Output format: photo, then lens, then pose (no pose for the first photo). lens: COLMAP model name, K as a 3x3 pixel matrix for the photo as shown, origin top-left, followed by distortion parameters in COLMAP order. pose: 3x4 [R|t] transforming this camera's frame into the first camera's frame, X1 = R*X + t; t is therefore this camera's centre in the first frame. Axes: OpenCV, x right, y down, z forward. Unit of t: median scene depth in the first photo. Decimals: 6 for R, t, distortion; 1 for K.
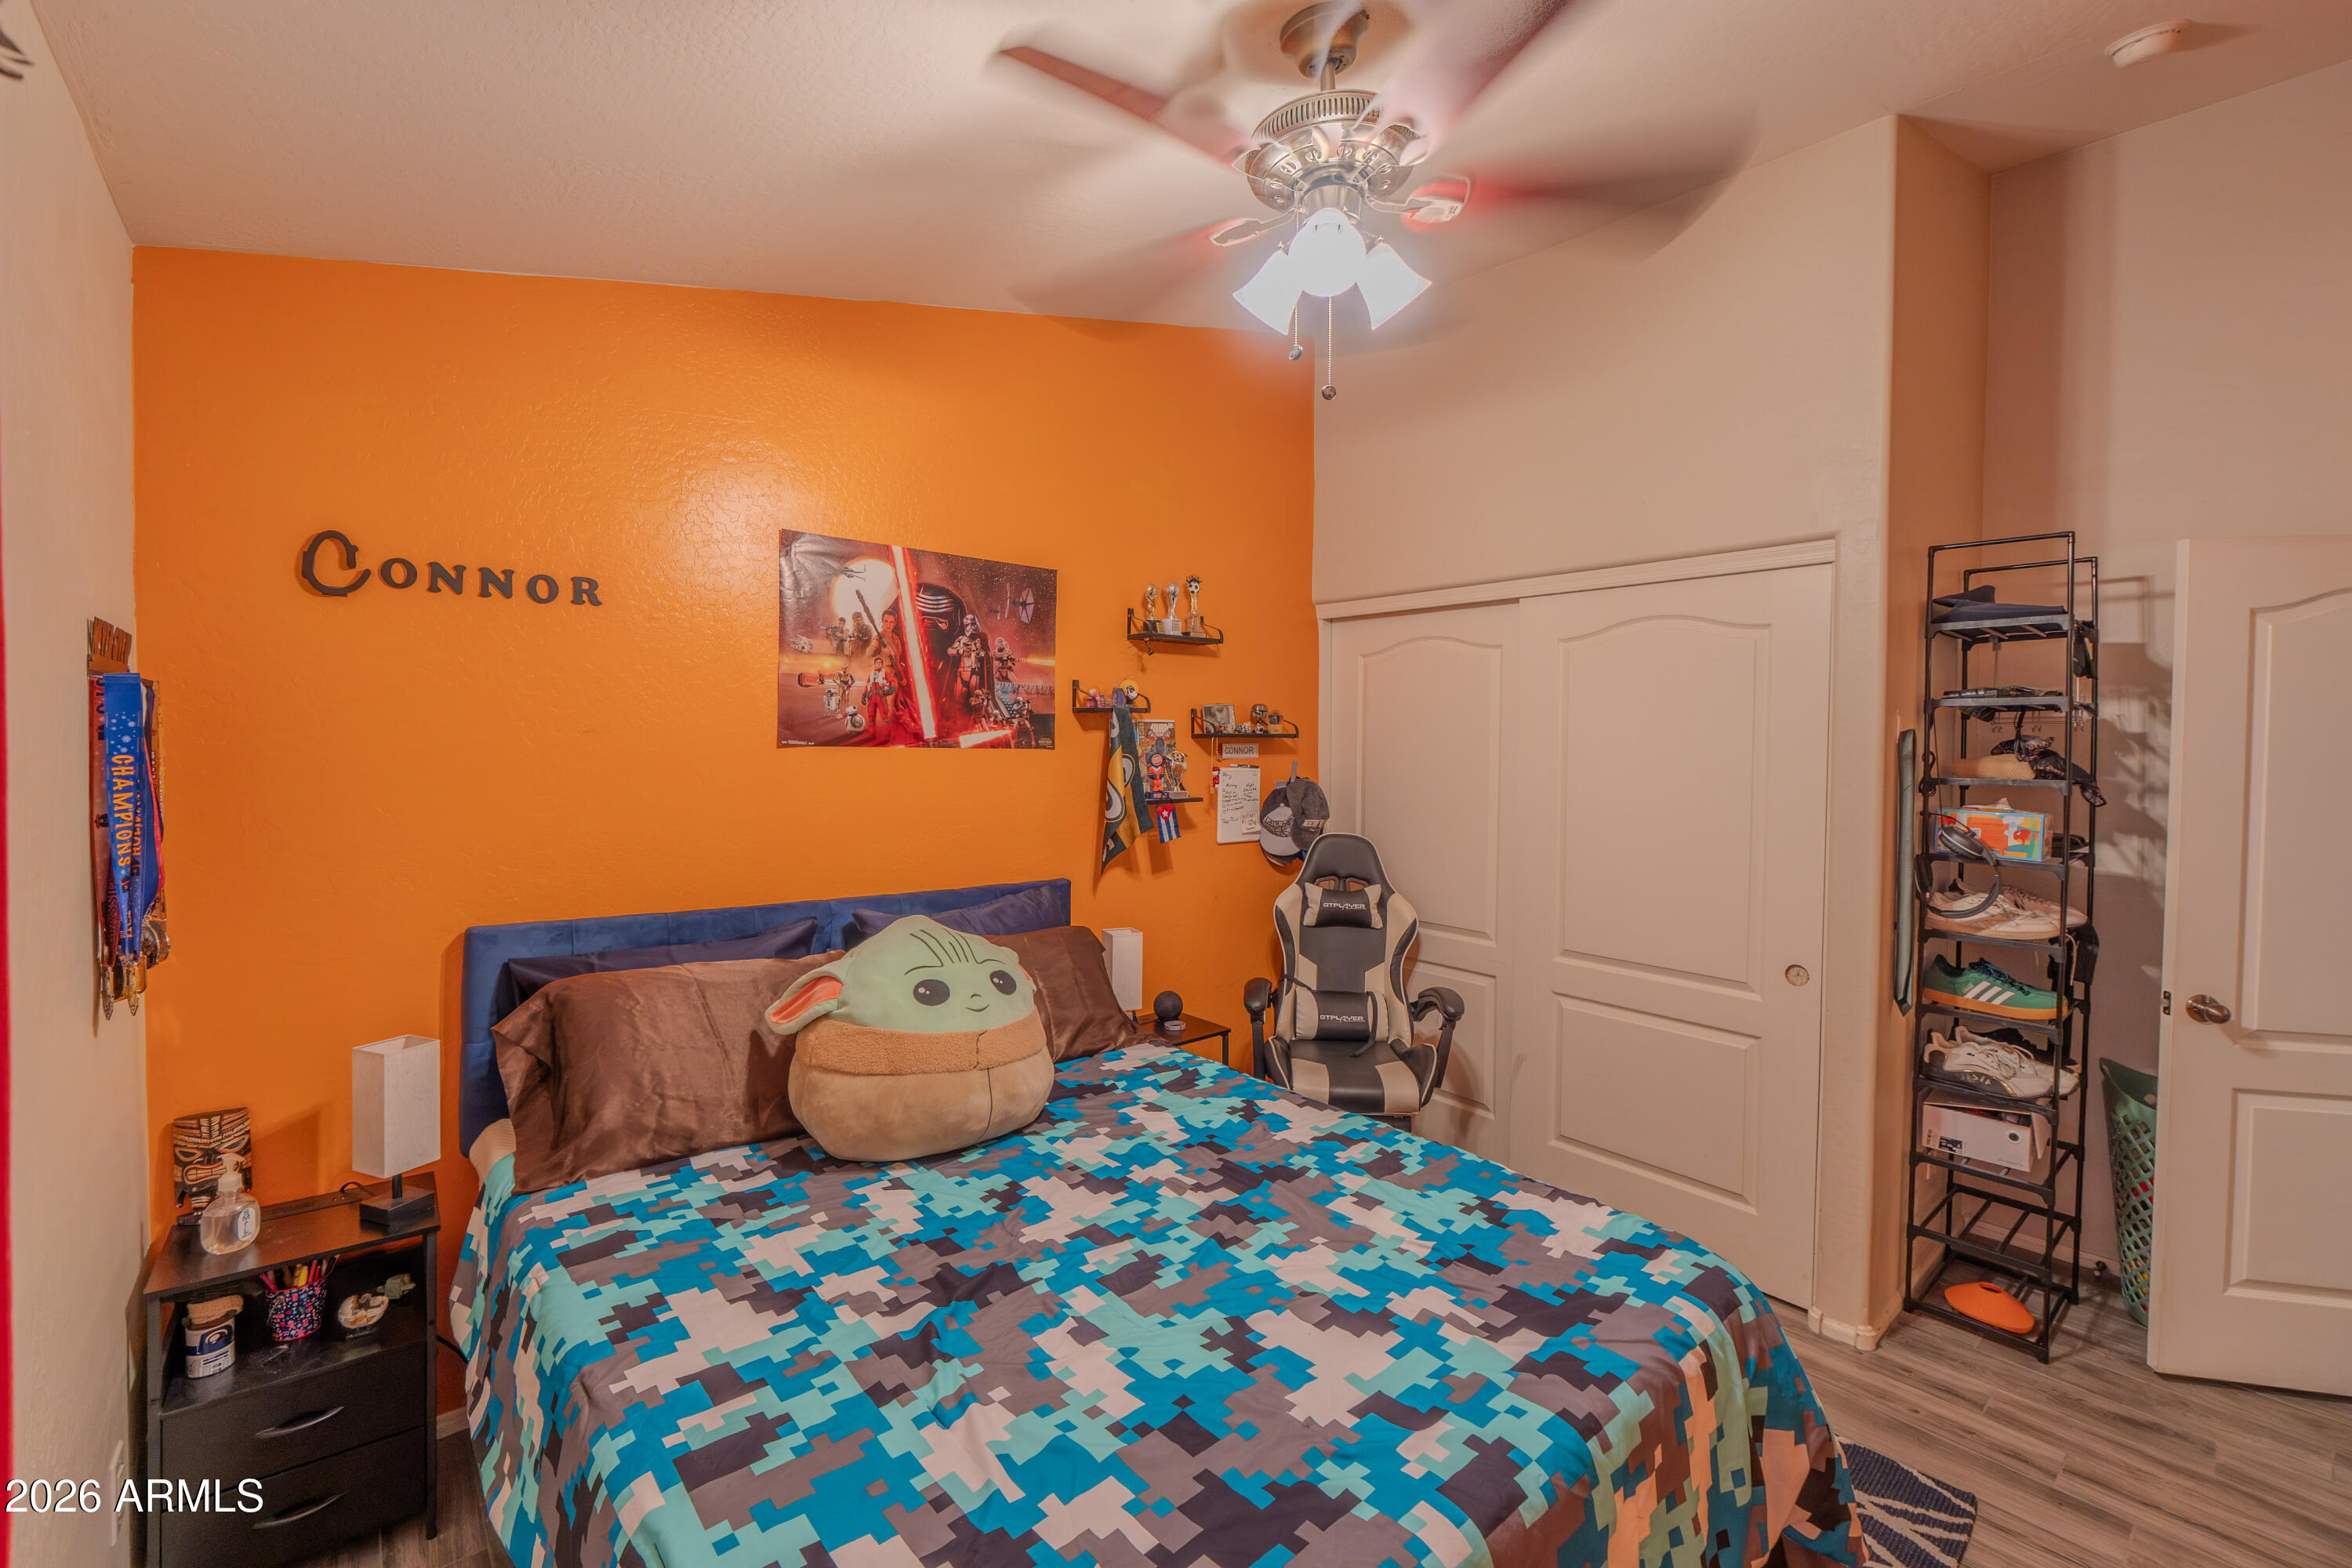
lens RADIAL K [[996.0, 0, 1170.6], [0, 996.0, 786.1], [0, 0, 1]] dist [-0.008575, -0.000202]
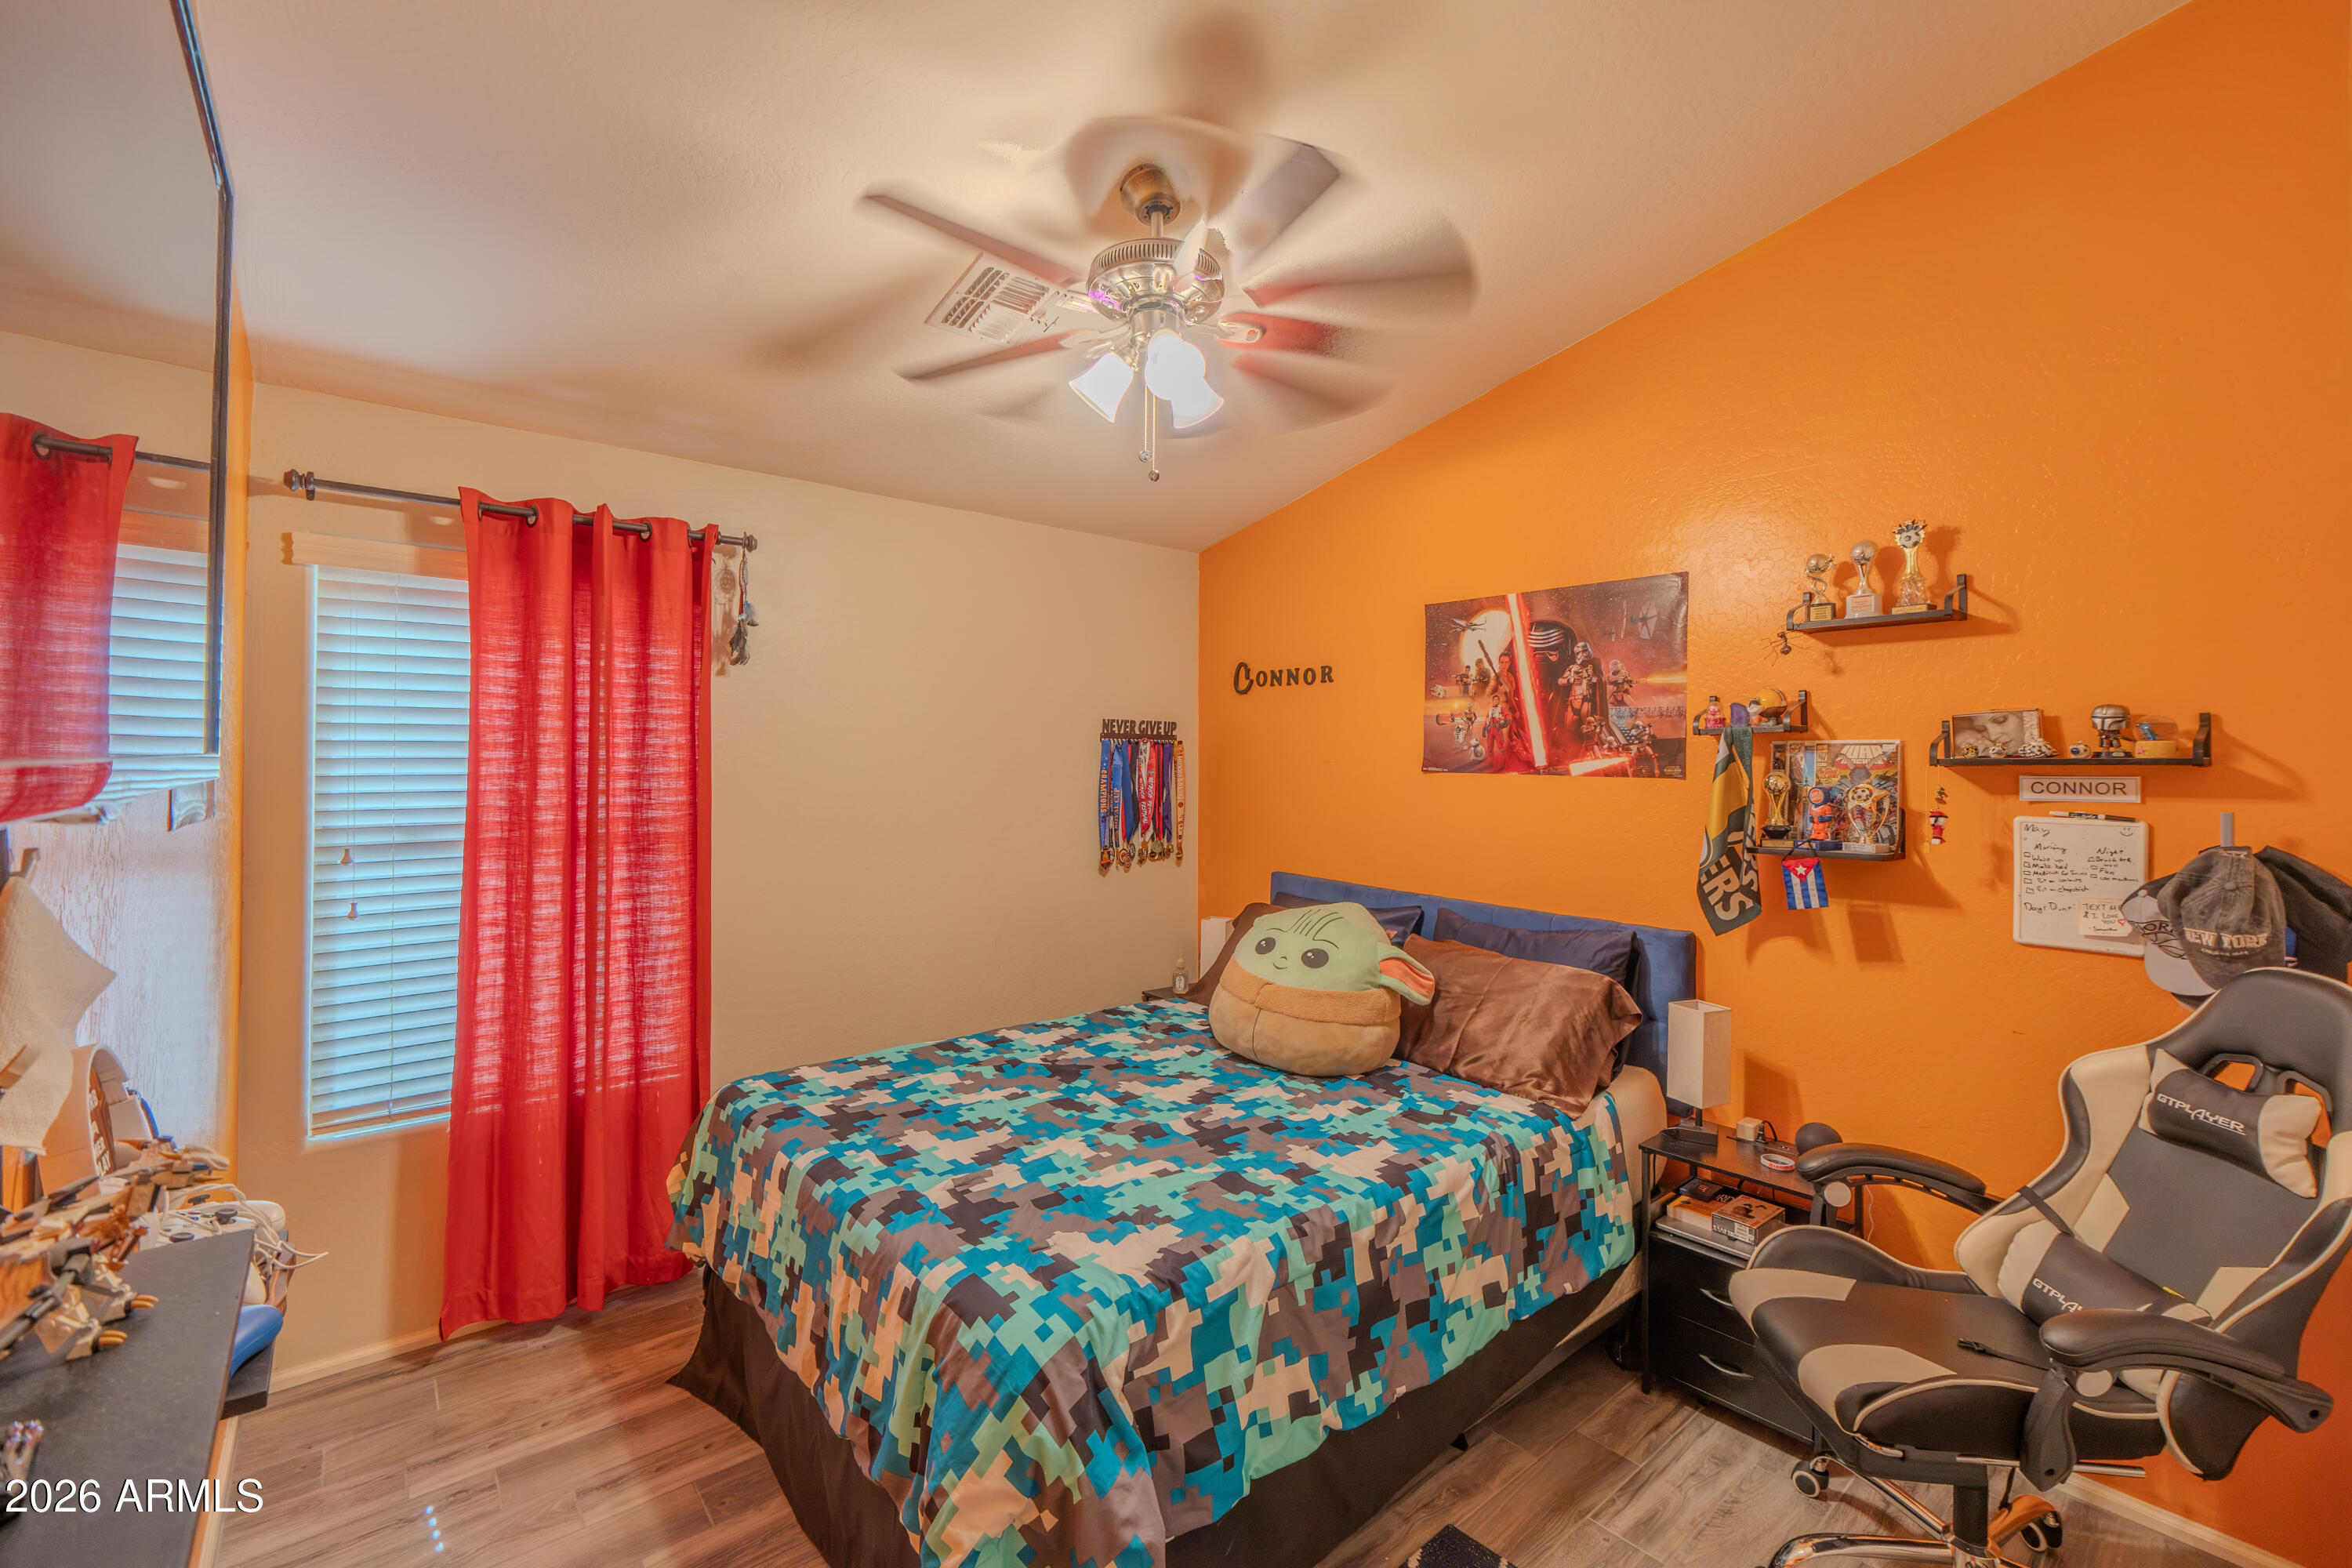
lens RADIAL K [[996.0, 0, 1170.6], [0, 996.0, 786.1], [0, 0, 1]] dist [-0.008575, -0.000202]
pose [[-0.018175, 0.015200, -0.999719, 0.819297], [-0.055567, 0.998324, 0.016189, -0.022040], [0.998290, 0.055846, -0.017300, 0.626717]]
